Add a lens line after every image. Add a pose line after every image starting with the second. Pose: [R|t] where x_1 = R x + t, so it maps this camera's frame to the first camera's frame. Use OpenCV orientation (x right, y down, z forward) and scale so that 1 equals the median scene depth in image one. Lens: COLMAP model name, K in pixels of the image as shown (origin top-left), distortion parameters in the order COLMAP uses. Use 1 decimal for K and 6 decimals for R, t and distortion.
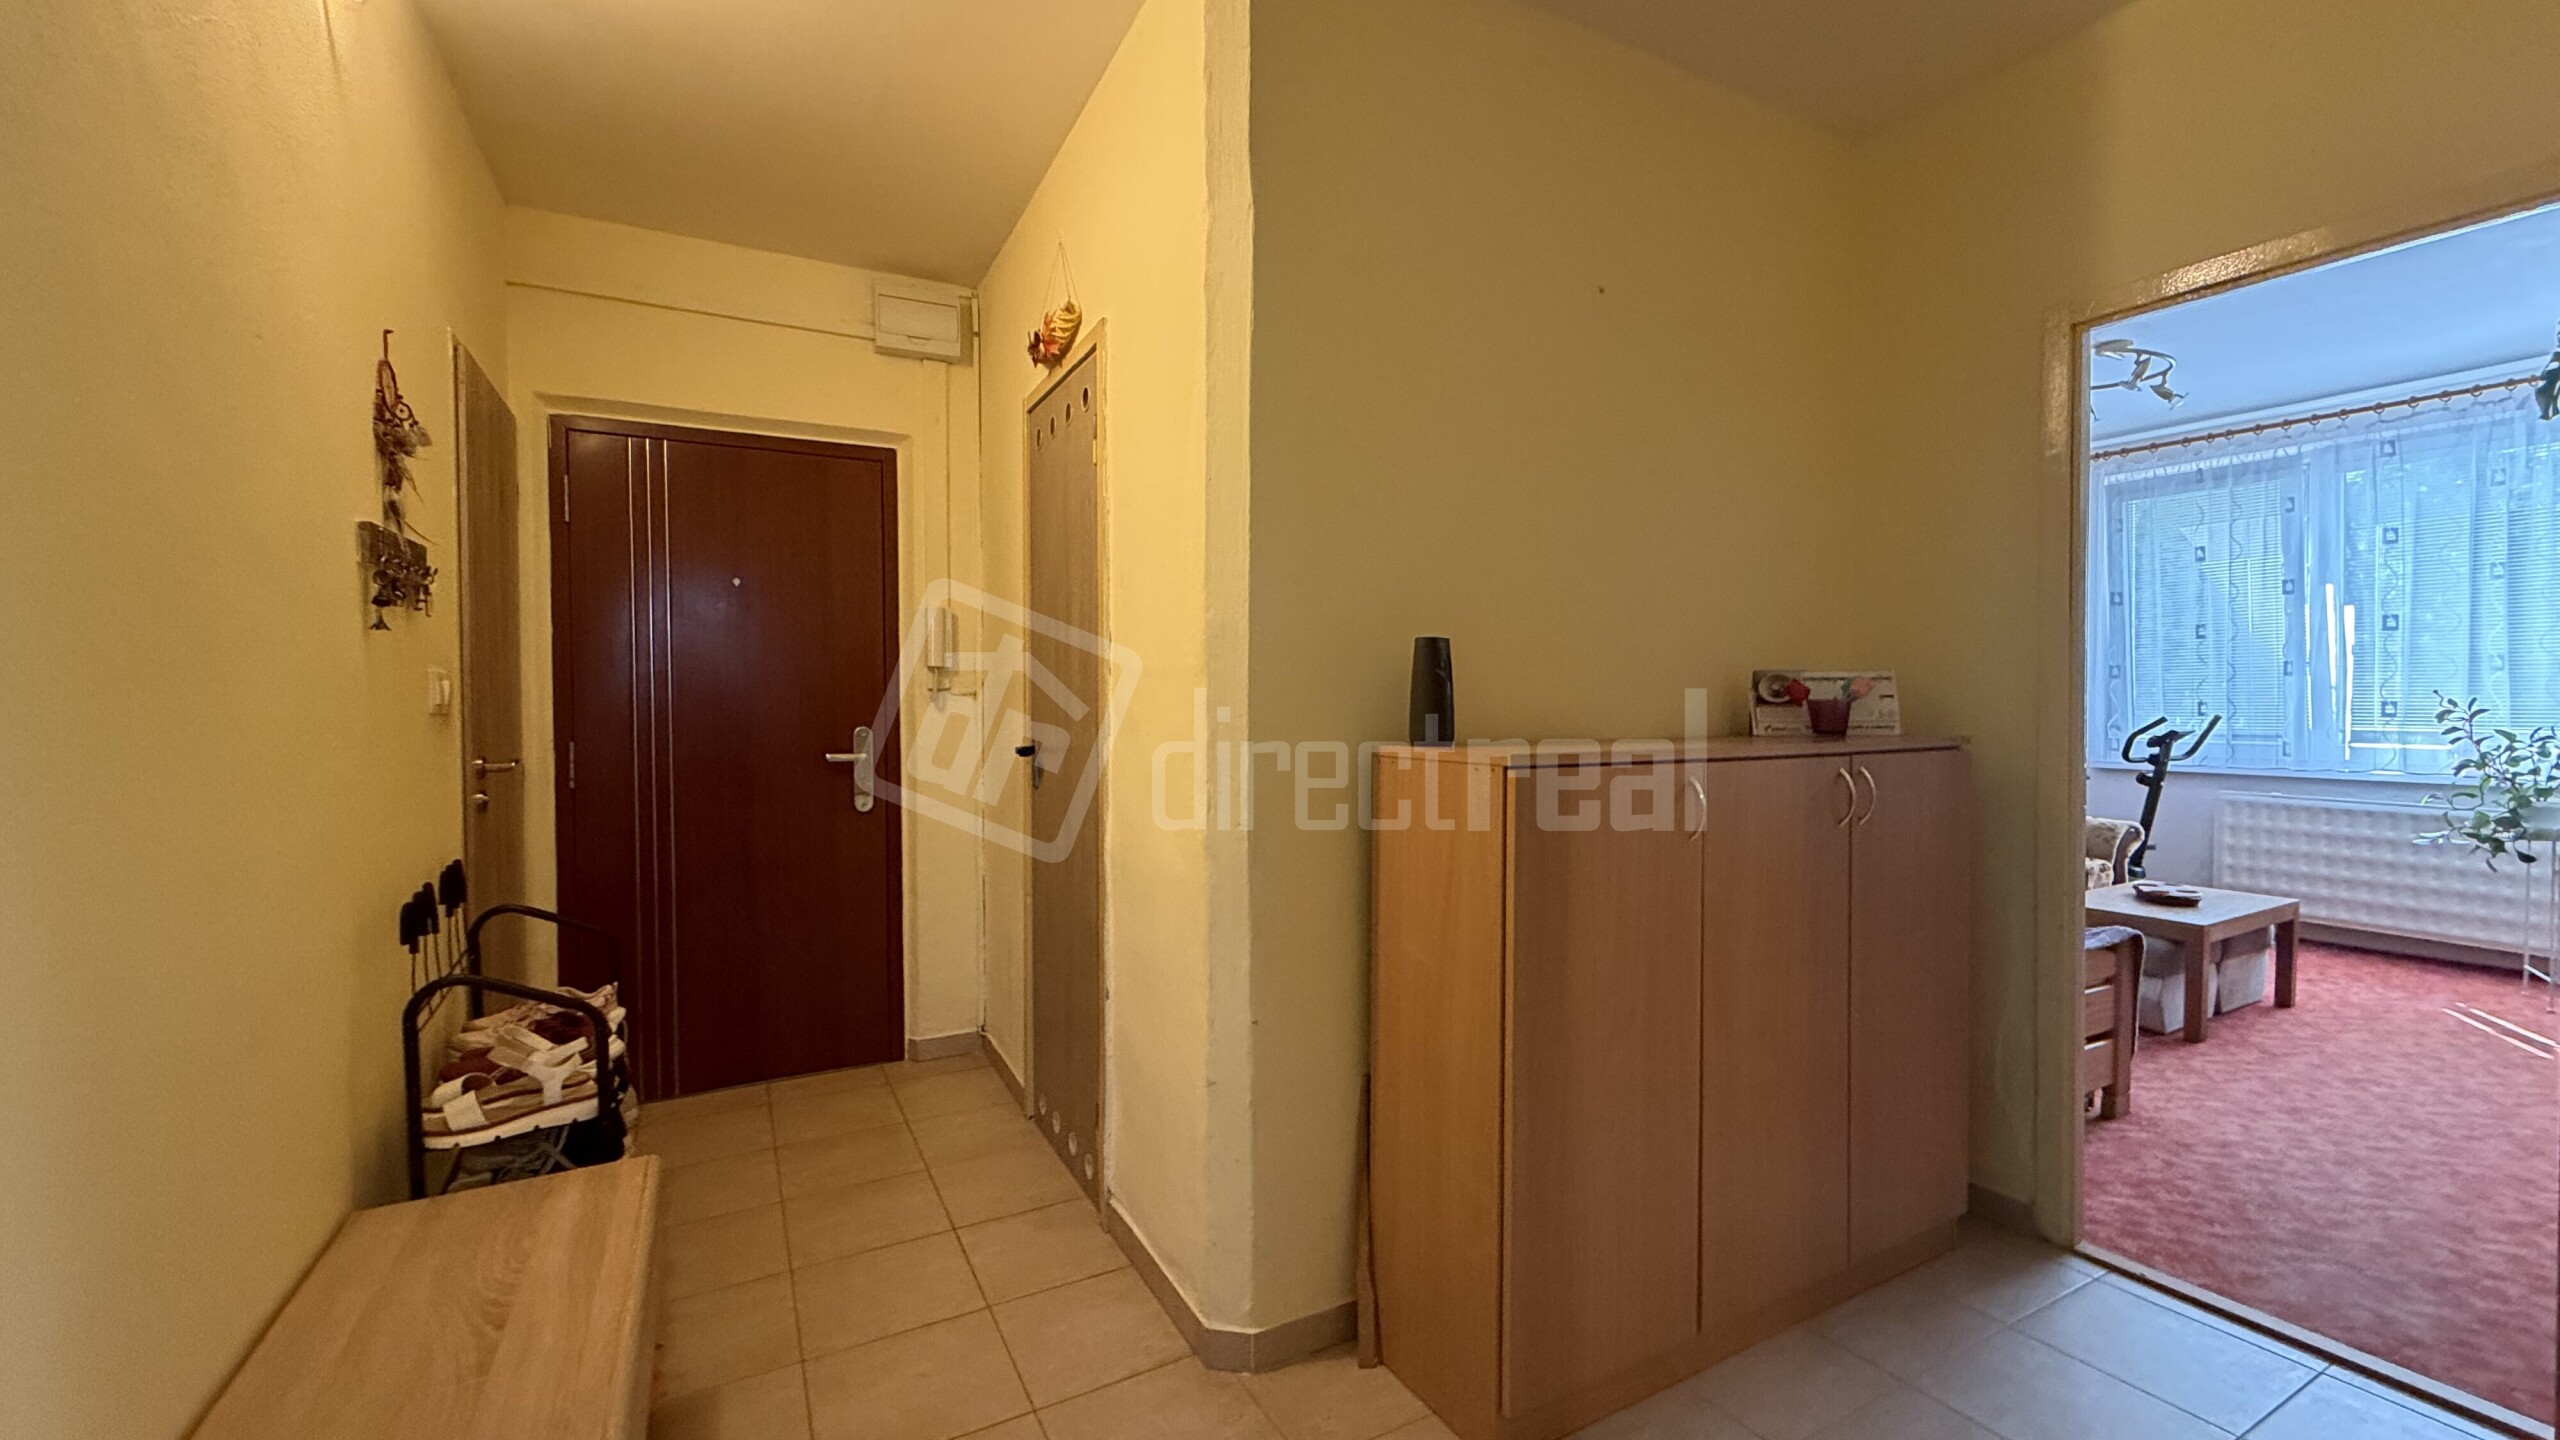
lens RADIAL K [[1019.5, 0, 1270.9], [0, 1019.5, 717.0], [0, 0, 1]] dist [0.000245, -0.000517]
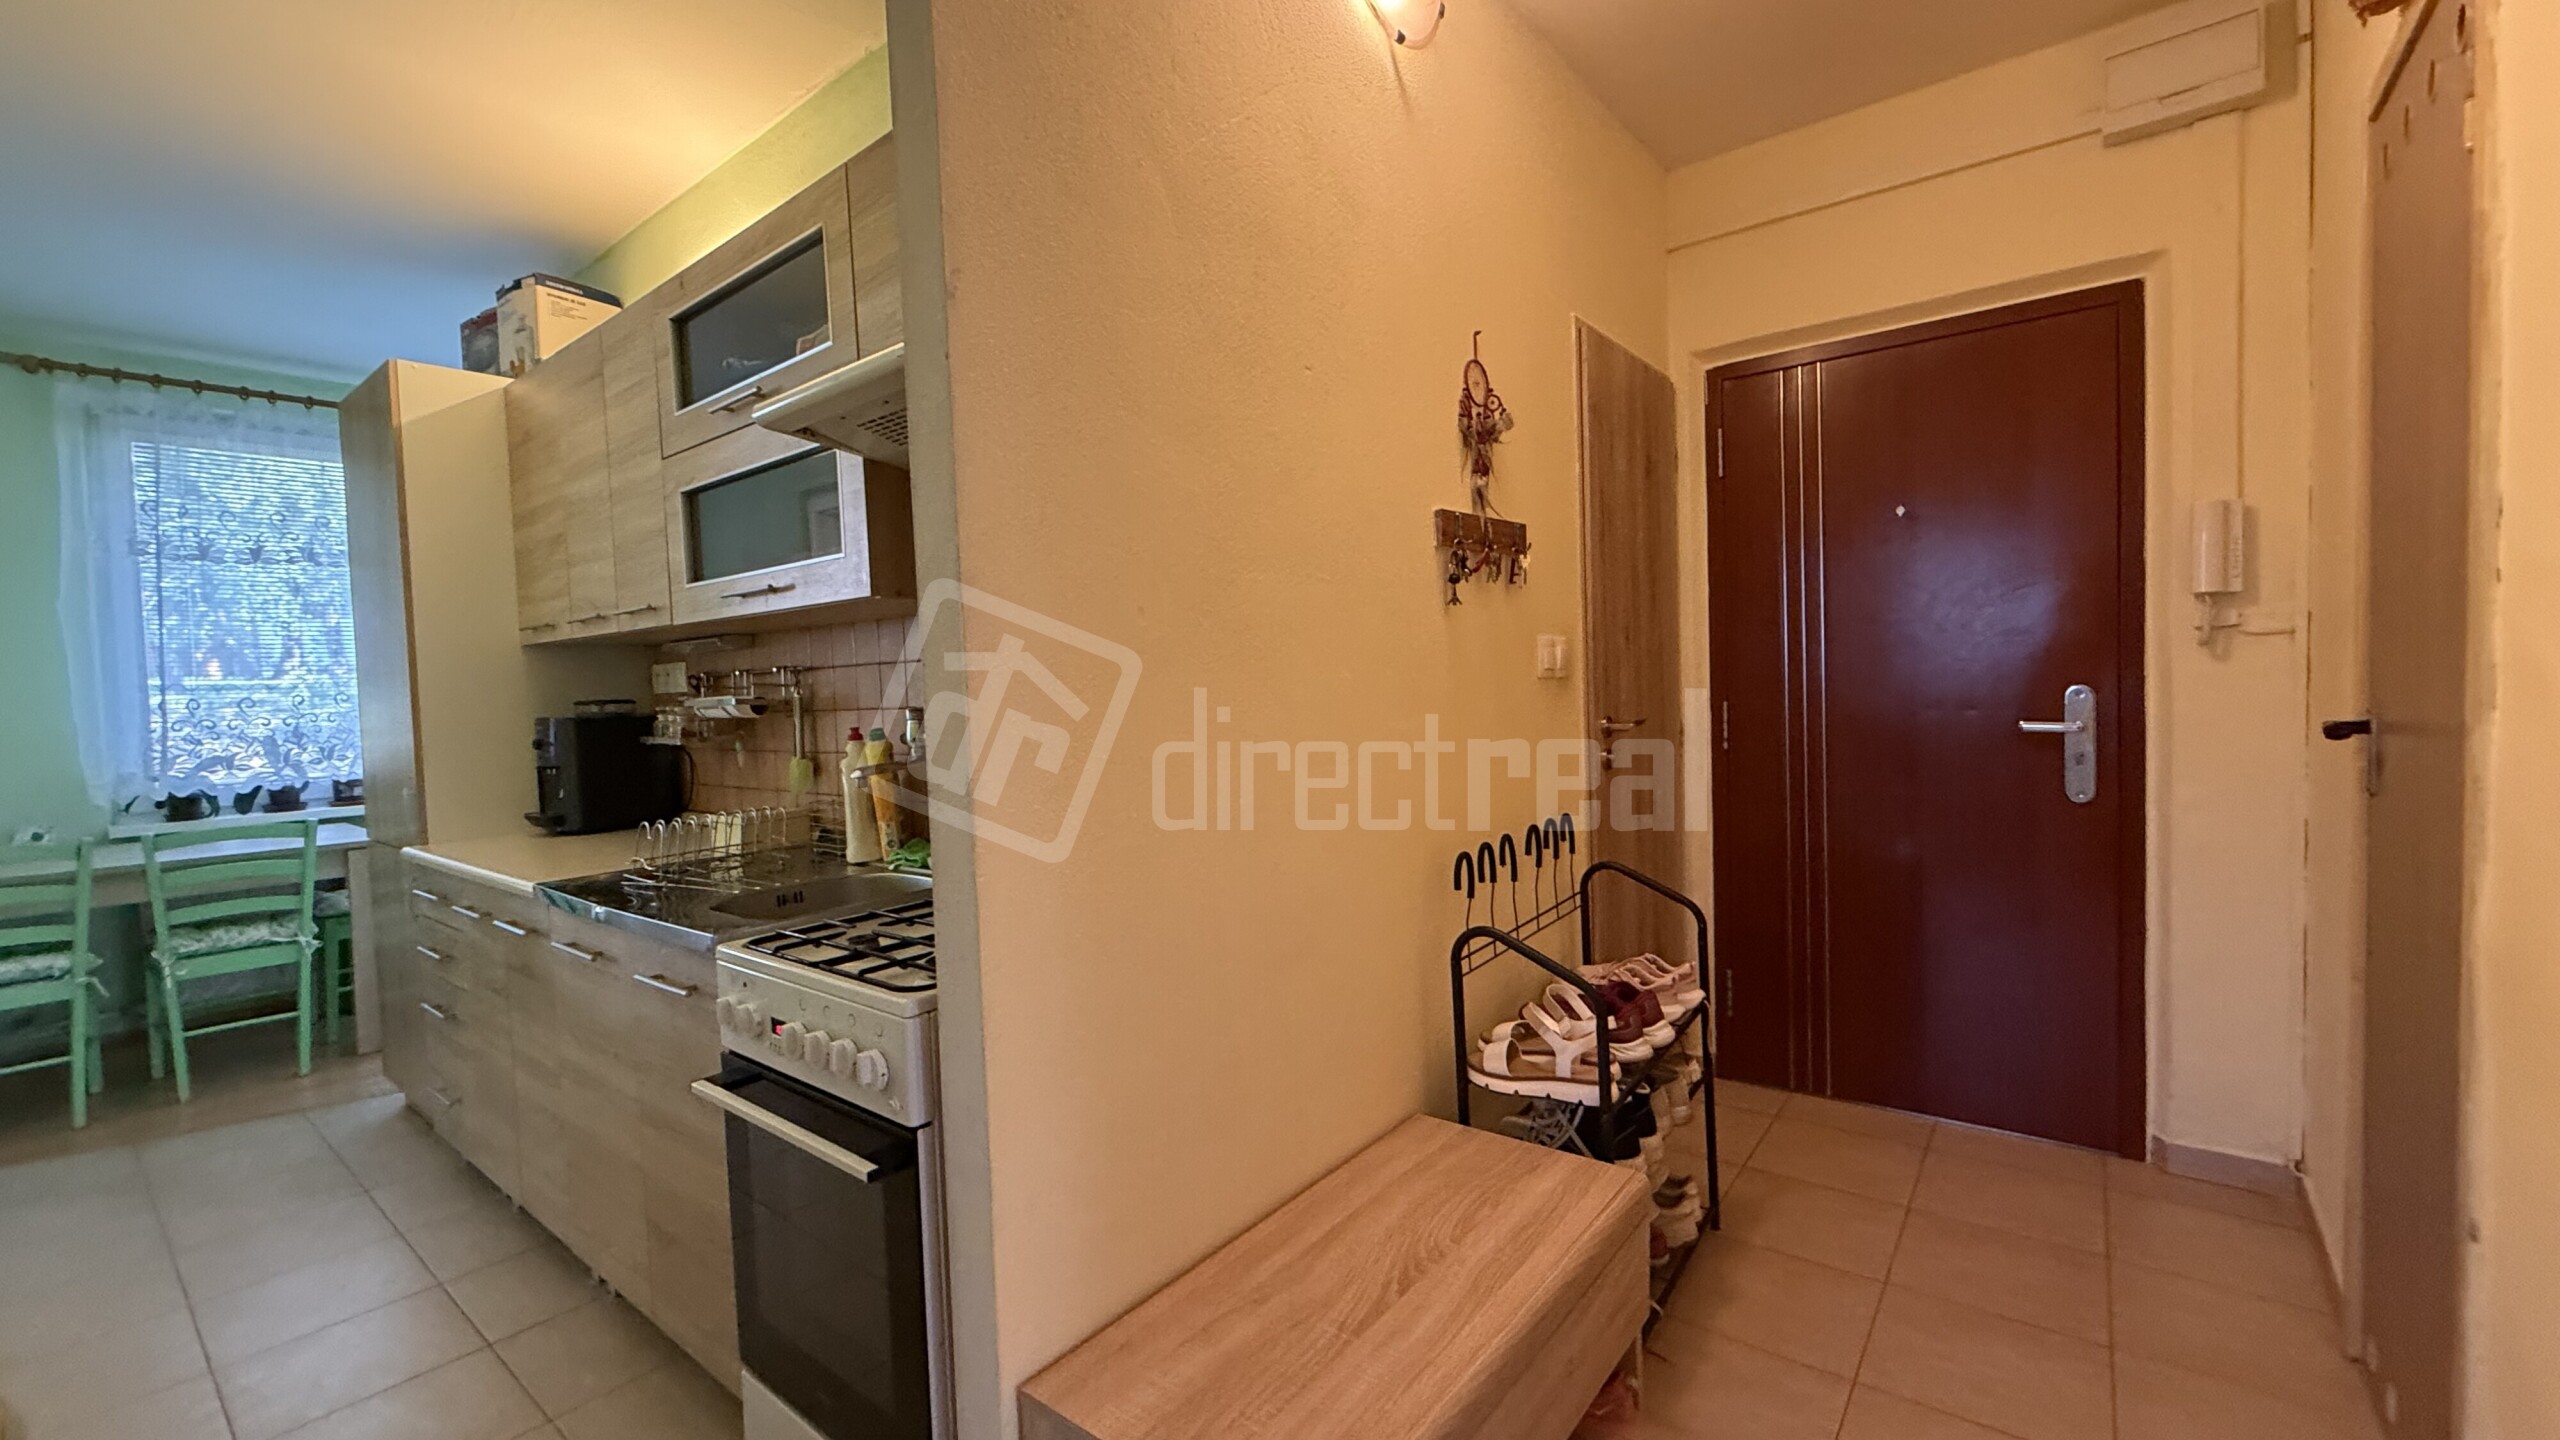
lens RADIAL K [[1019.5, 0, 1270.9], [0, 1019.5, 717.0], [0, 0, 1]] dist [0.000245, -0.000517]
pose [[0.392037, 0.026998, -0.919553, 0.052076], [0.016094, 0.999215, 0.036198, -0.004176], [0.919809, -0.028990, 0.391294, 0.249148]]
